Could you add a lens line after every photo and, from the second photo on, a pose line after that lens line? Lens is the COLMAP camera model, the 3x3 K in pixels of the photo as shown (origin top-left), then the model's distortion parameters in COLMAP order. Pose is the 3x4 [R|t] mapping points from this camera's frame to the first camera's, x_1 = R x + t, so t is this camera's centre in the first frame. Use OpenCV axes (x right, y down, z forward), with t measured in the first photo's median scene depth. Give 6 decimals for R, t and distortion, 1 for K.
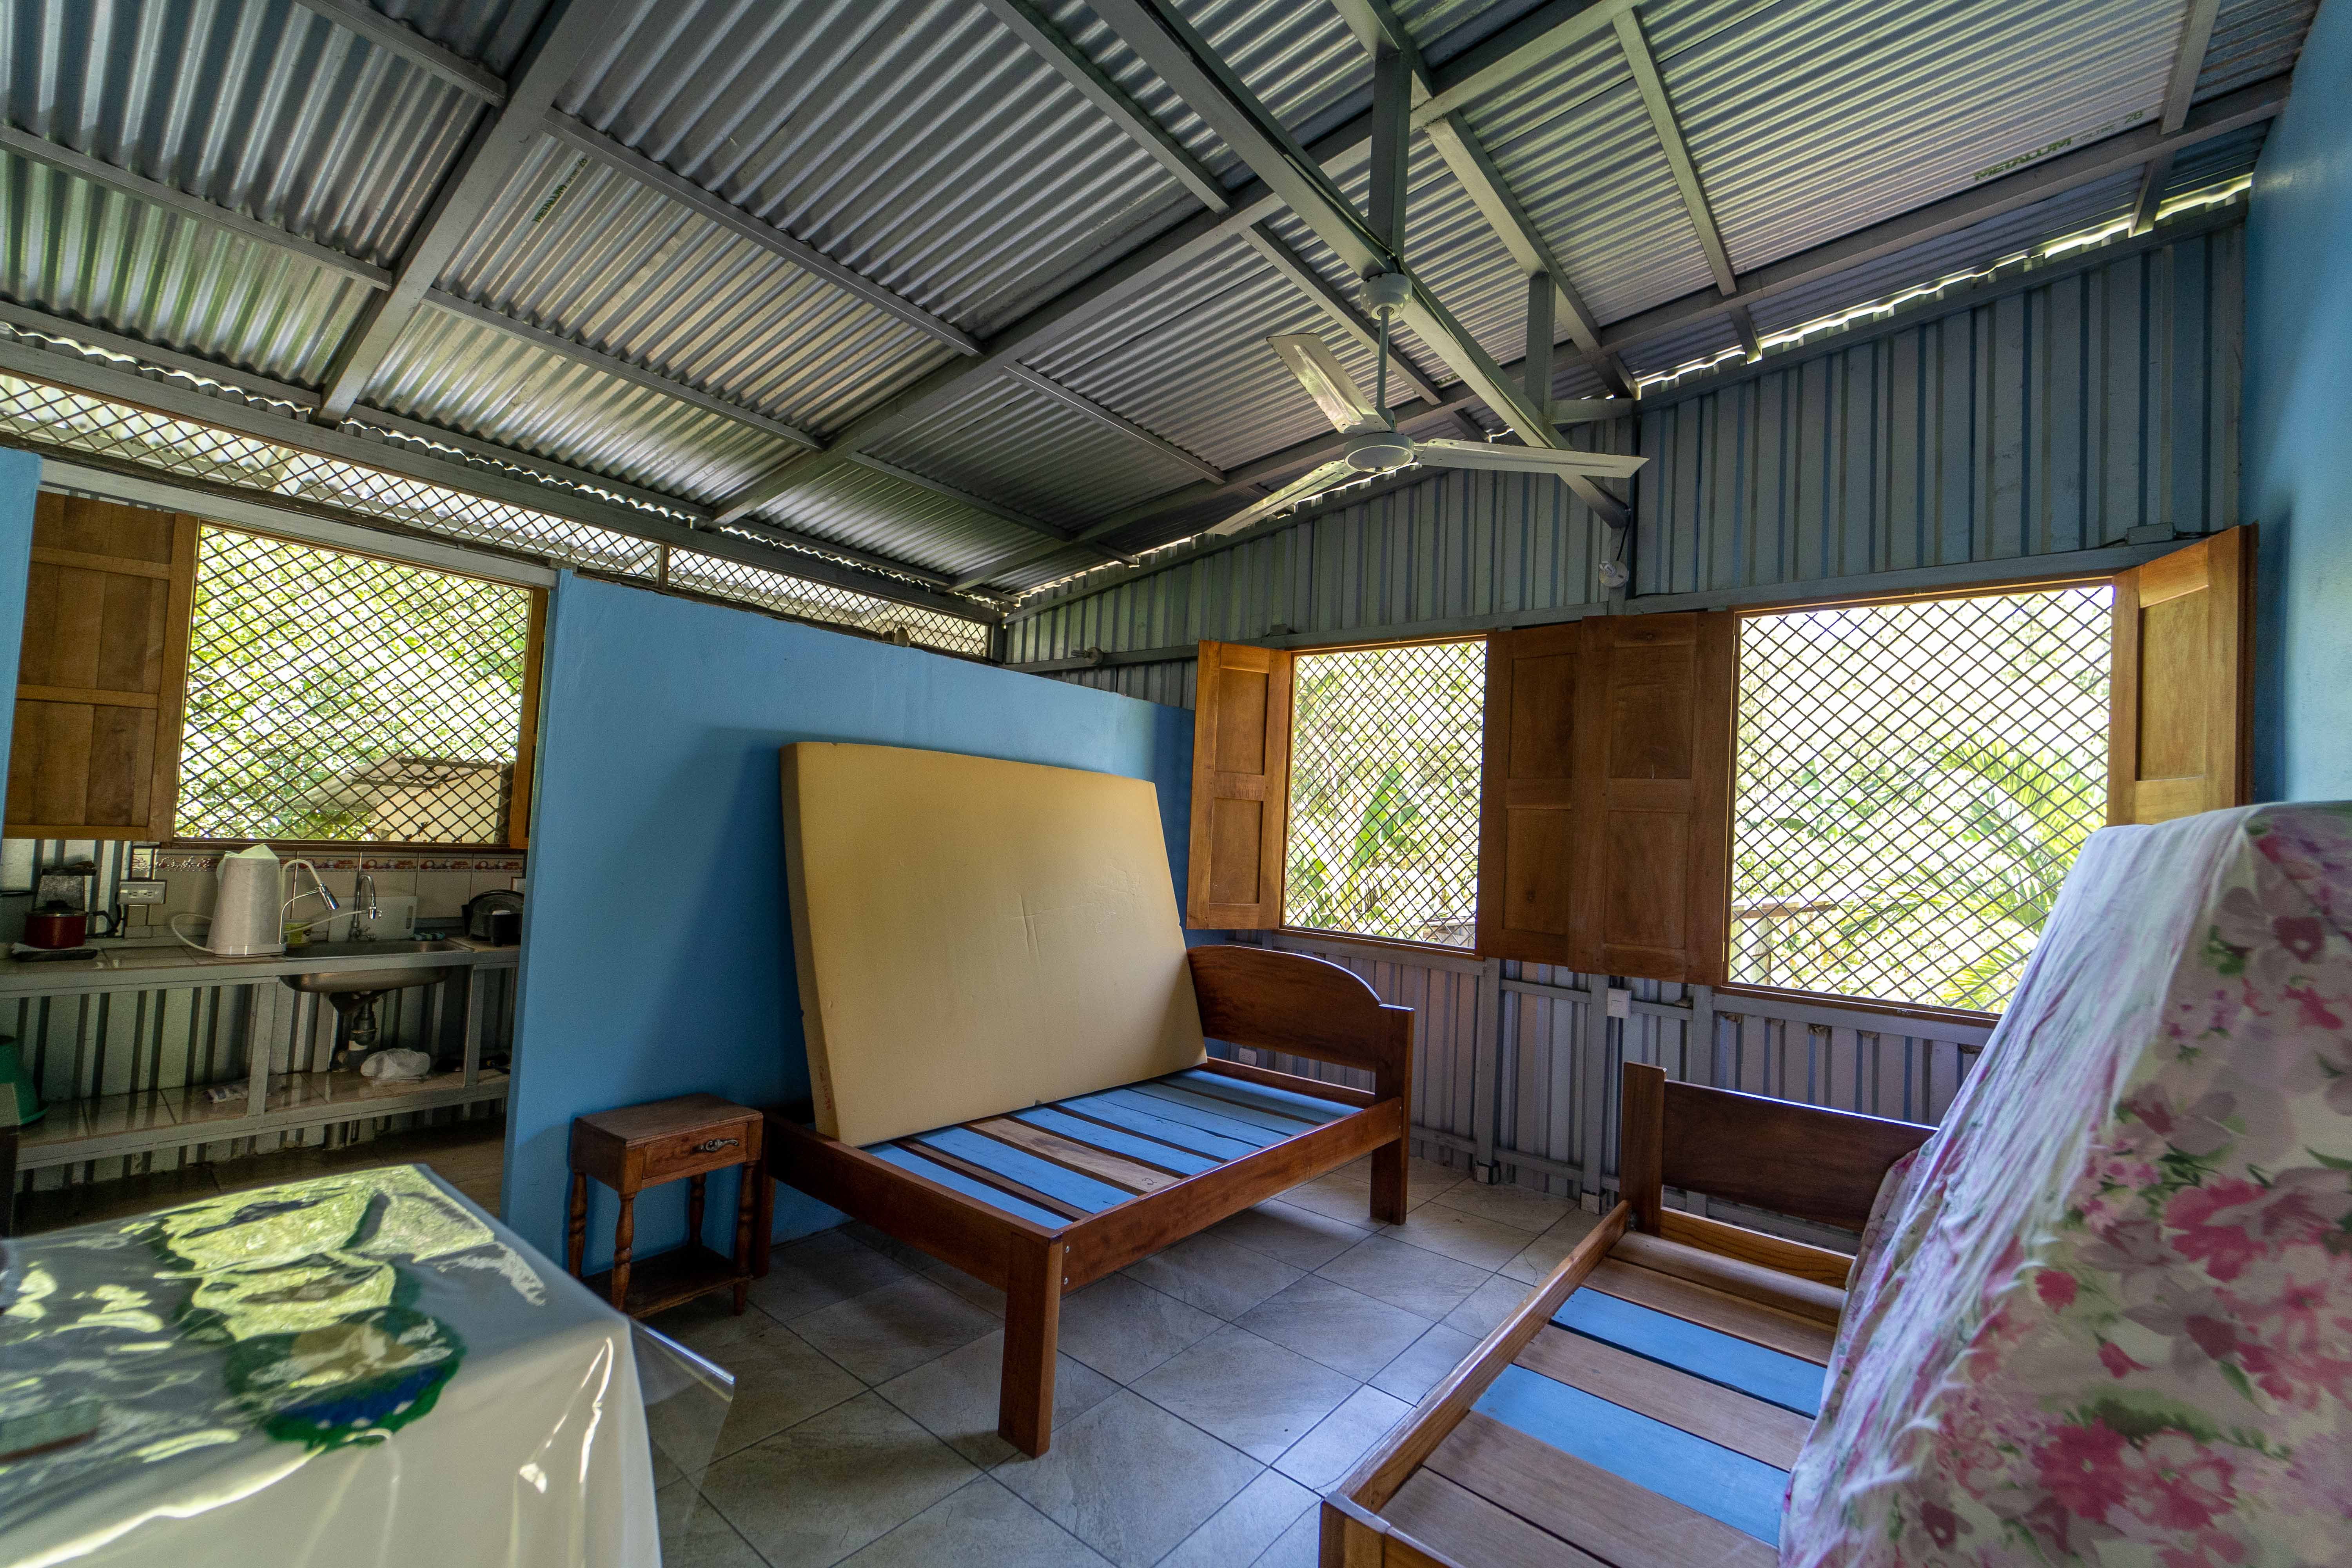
lens RADIAL K [[960.3, 0, 1211.0], [0, 960.3, 785.2], [0, 0, 1]] dist [-0.019356, 0.000123]
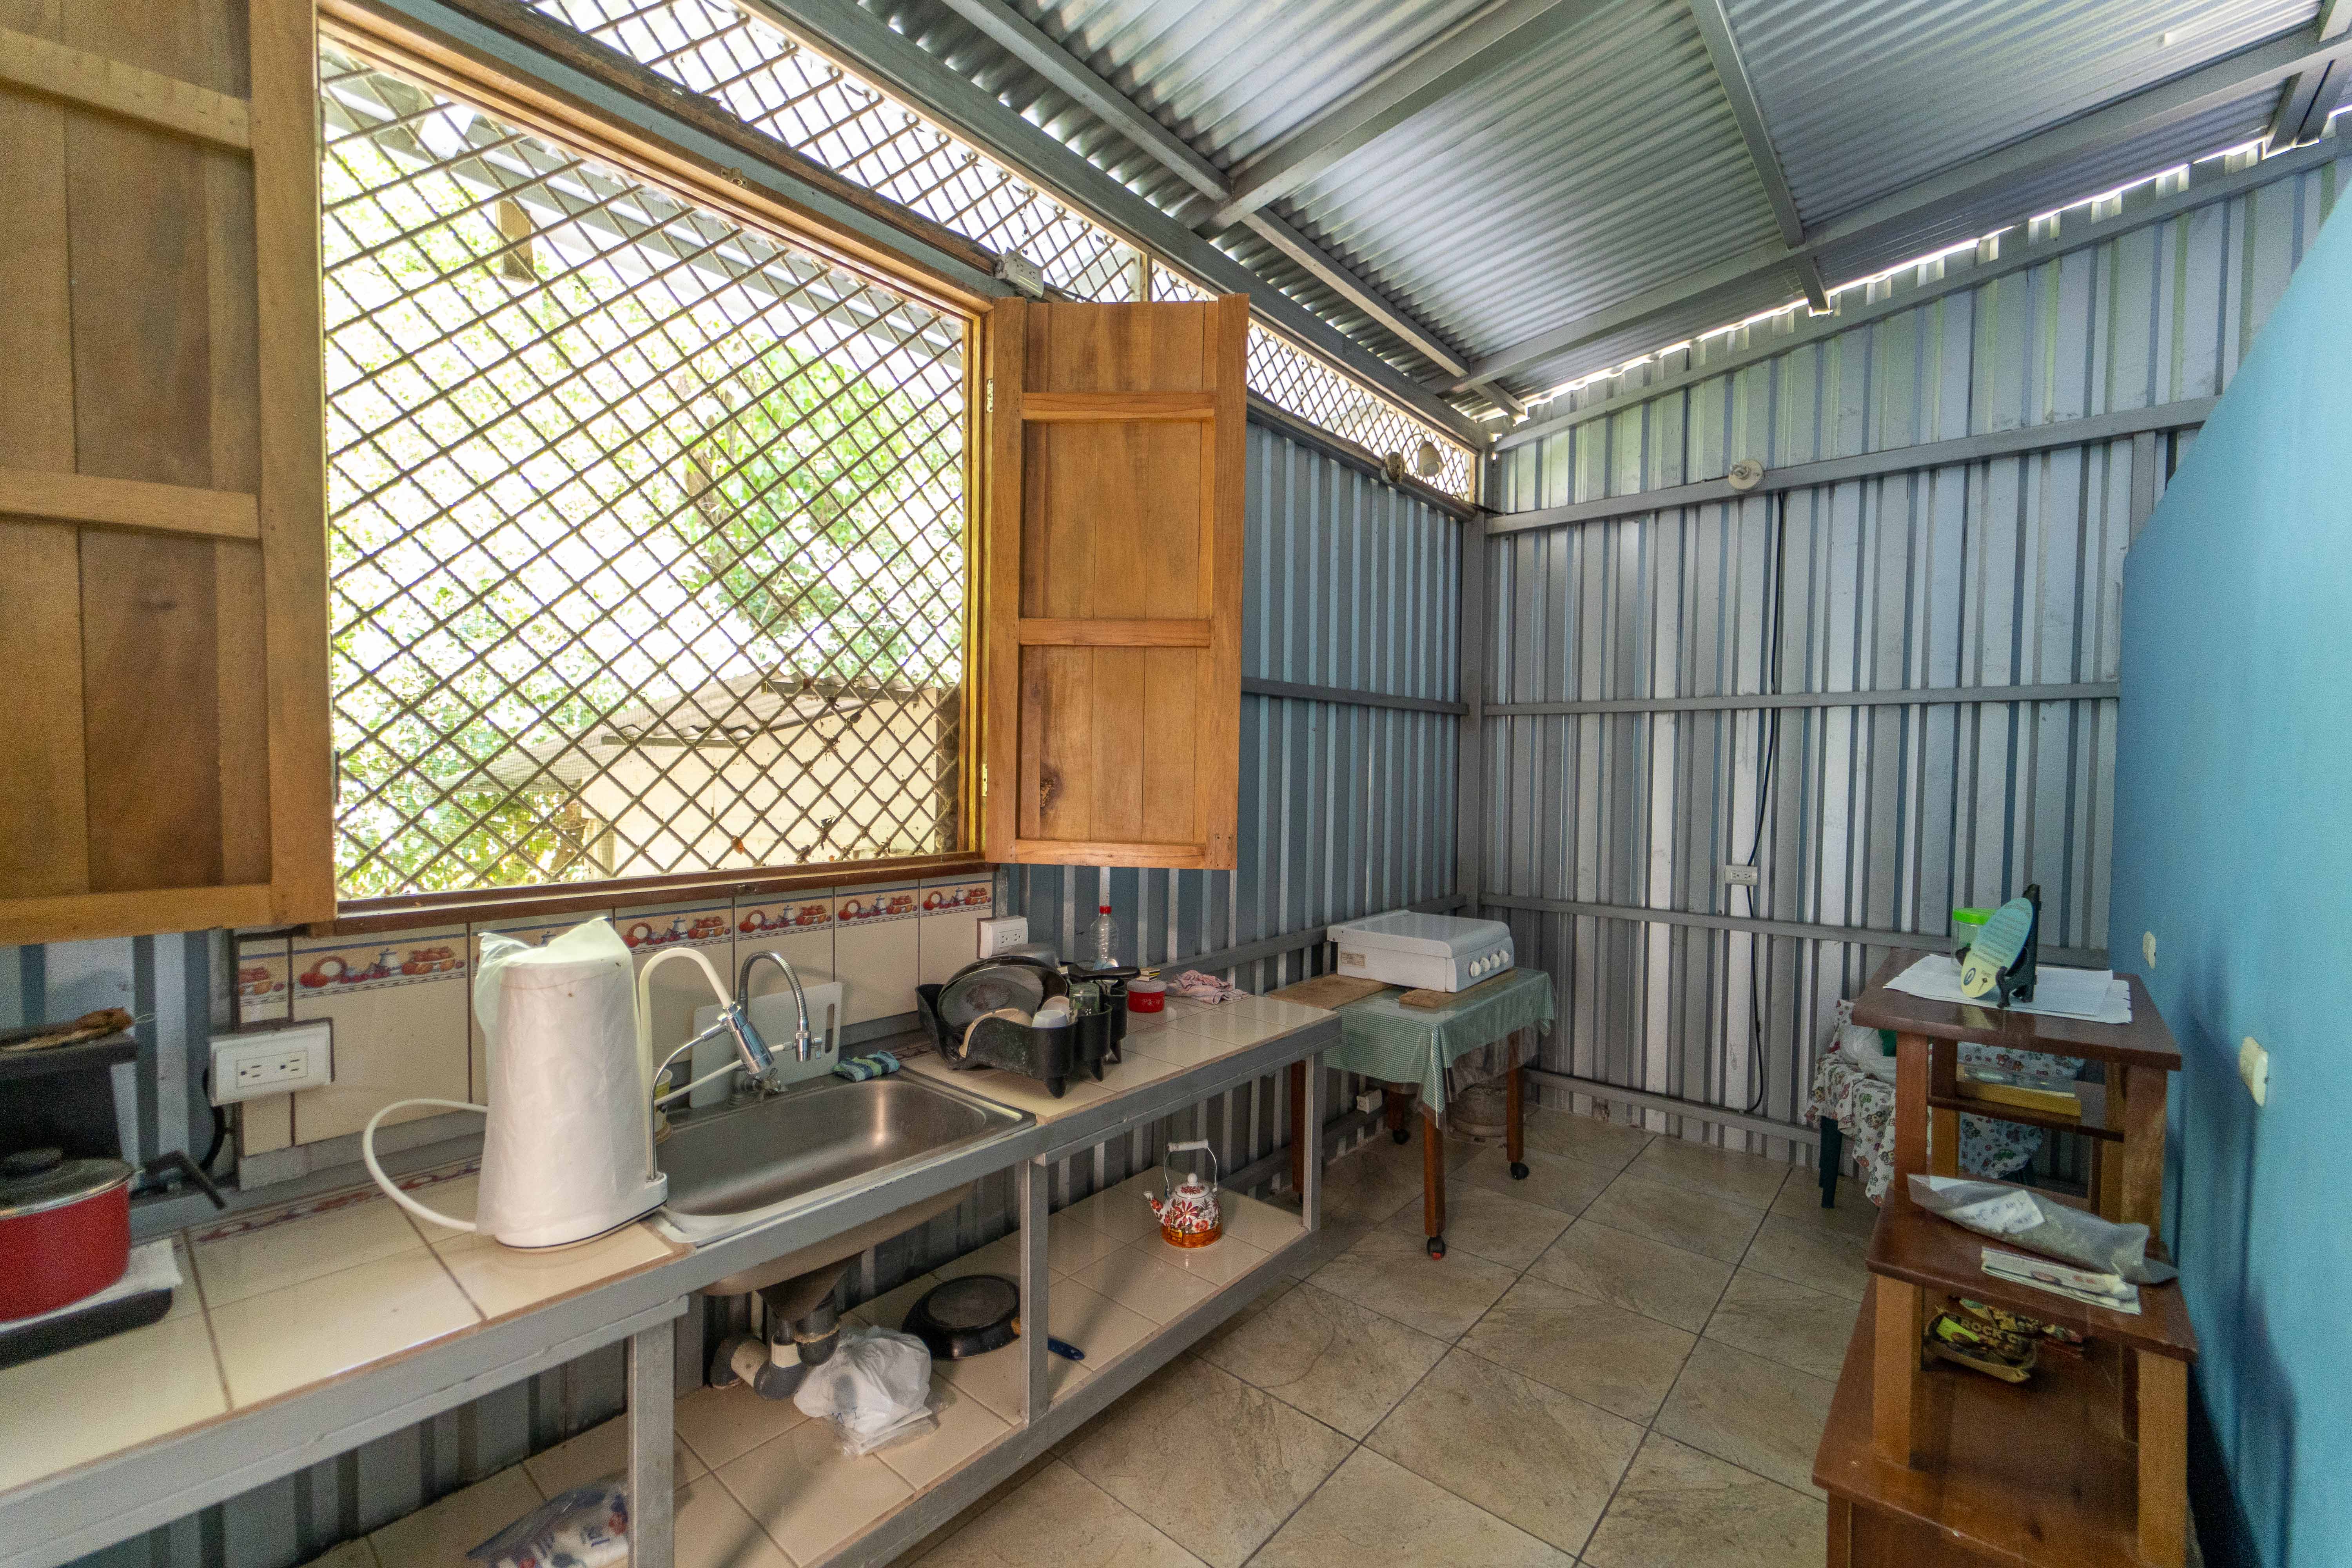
lens RADIAL K [[958.9, 0, 1176.0], [0, 958.9, 784.0], [0, 0, 1]] dist [0.002046, 0.000270]
pose [[0.997951, -0.039130, -0.050626, -0.613118], [0.042549, 0.996756, 0.068314, -0.002645], [0.047788, -0.070328, 0.996379, 0.520895]]
